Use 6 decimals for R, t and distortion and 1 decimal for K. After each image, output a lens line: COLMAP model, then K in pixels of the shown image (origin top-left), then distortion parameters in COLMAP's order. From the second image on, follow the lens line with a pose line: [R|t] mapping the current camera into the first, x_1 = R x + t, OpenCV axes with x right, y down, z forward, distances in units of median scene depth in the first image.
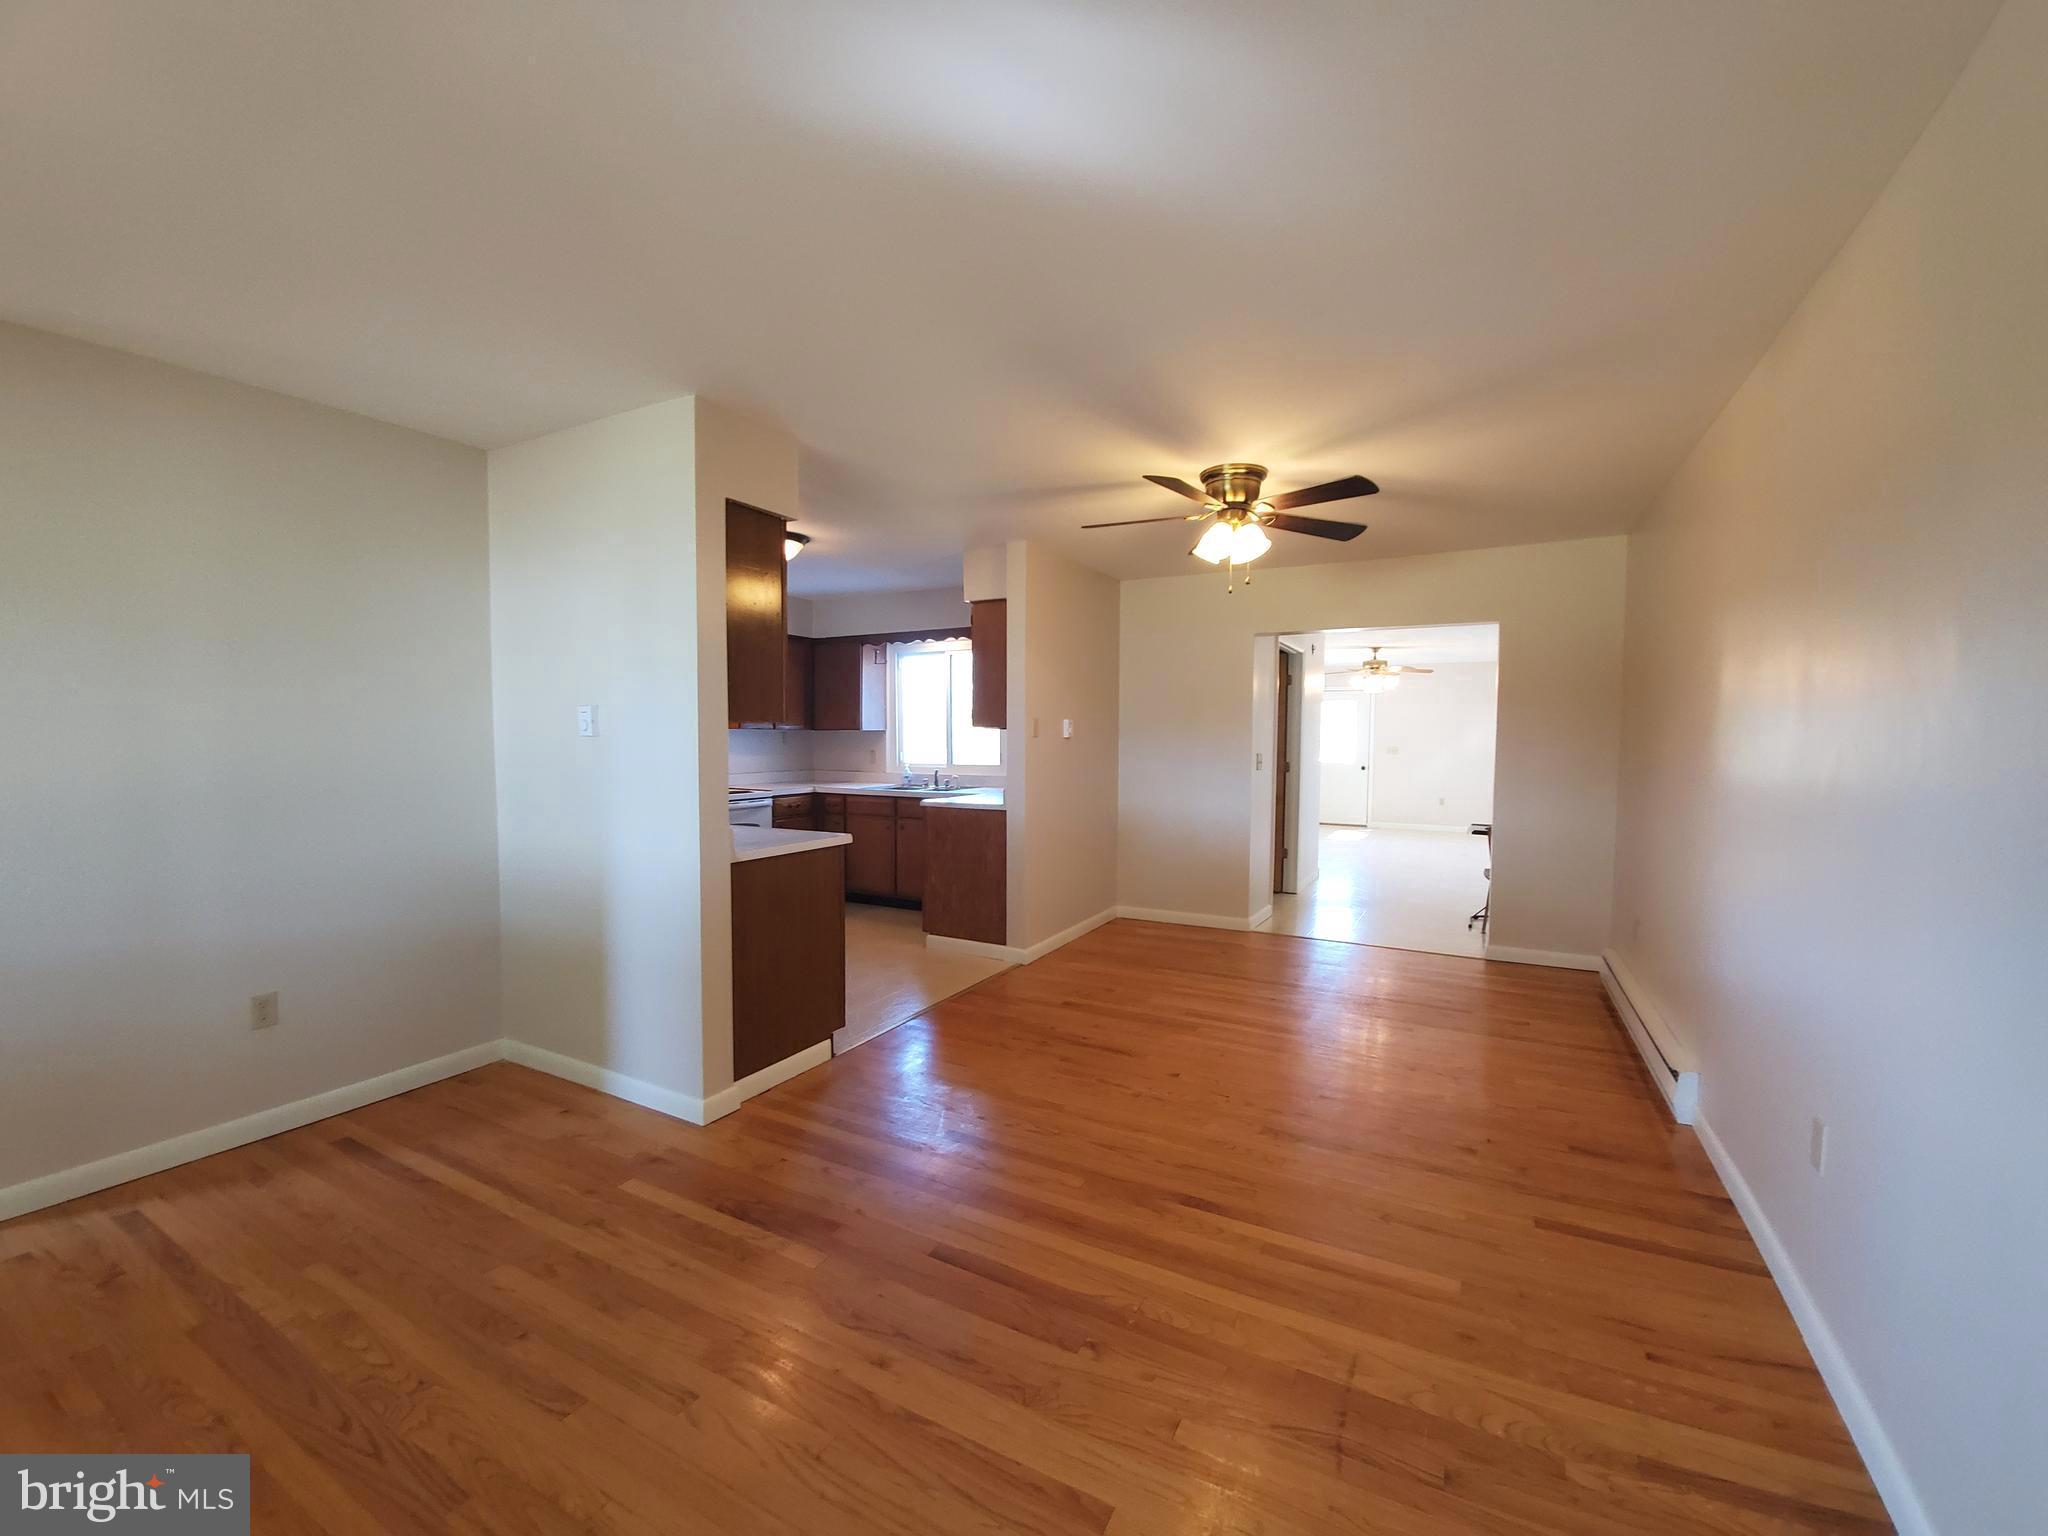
lens RADIAL K [[815.5, 0, 1053.2], [0, 815.5, 767.2], [0, 0, 1]] dist [0.010836, -0.013899]
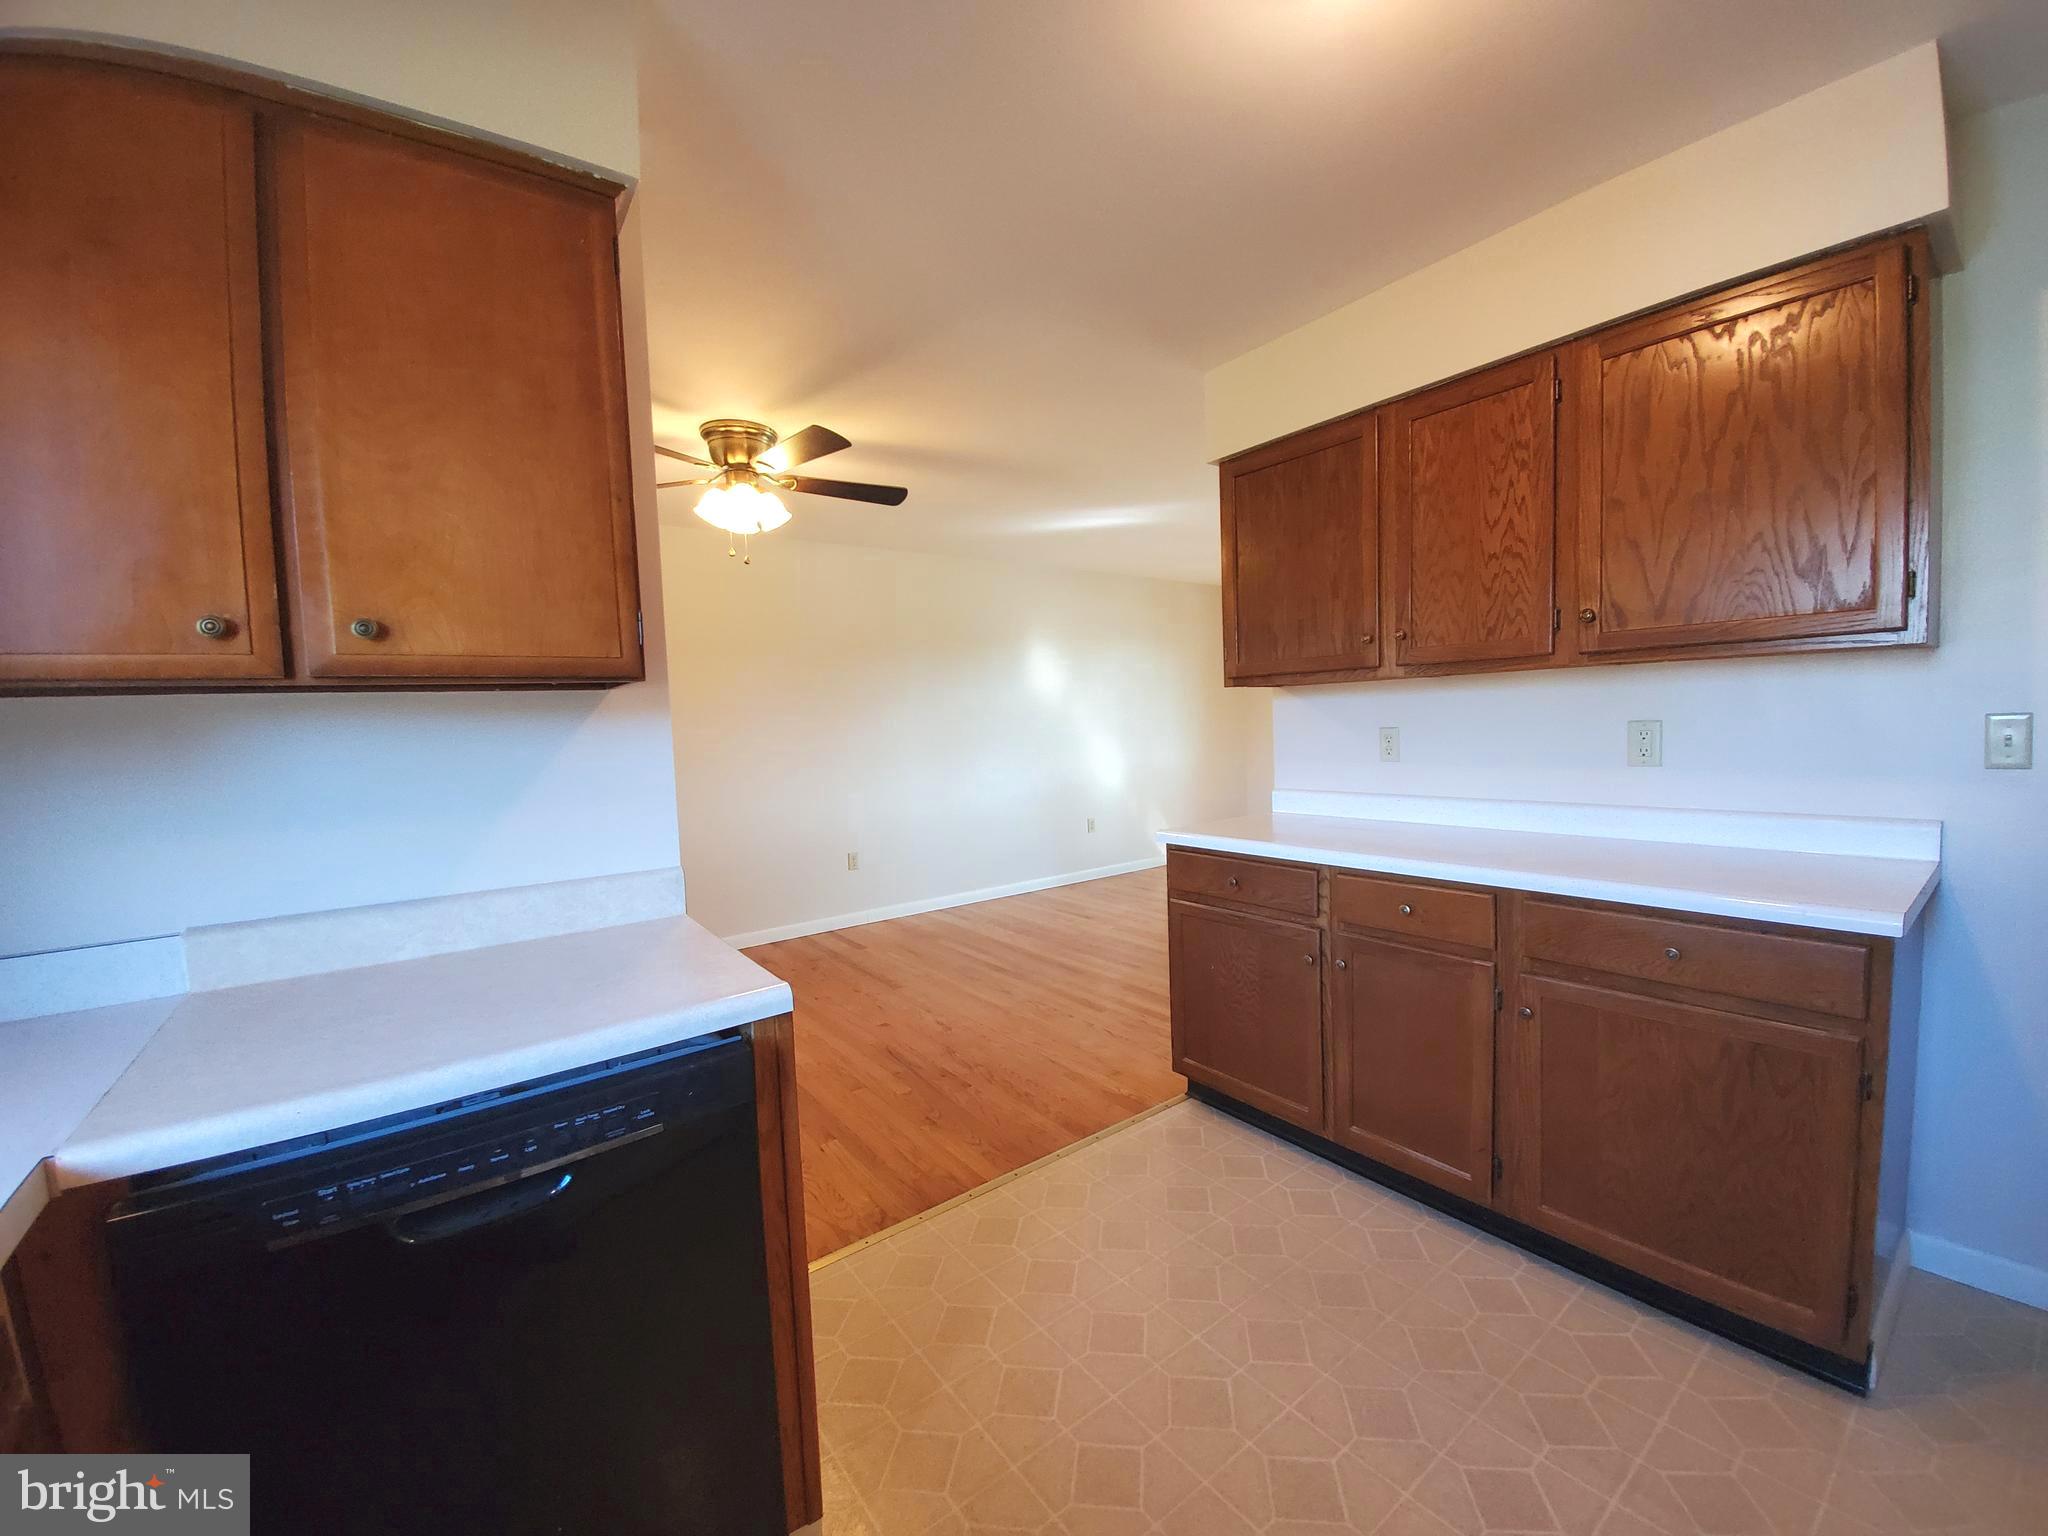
lens RADIAL K [[814.9, 0, 1033.8], [0, 814.9, 767.9], [0, 0, 1]] dist [-0.021068, -0.000082]
pose [[-0.903812, 0.006746, 0.427877, -0.474994], [0.051739, 0.994263, 0.093615, -0.058298], [-0.424791, 0.106749, -0.898976, 1.733491]]
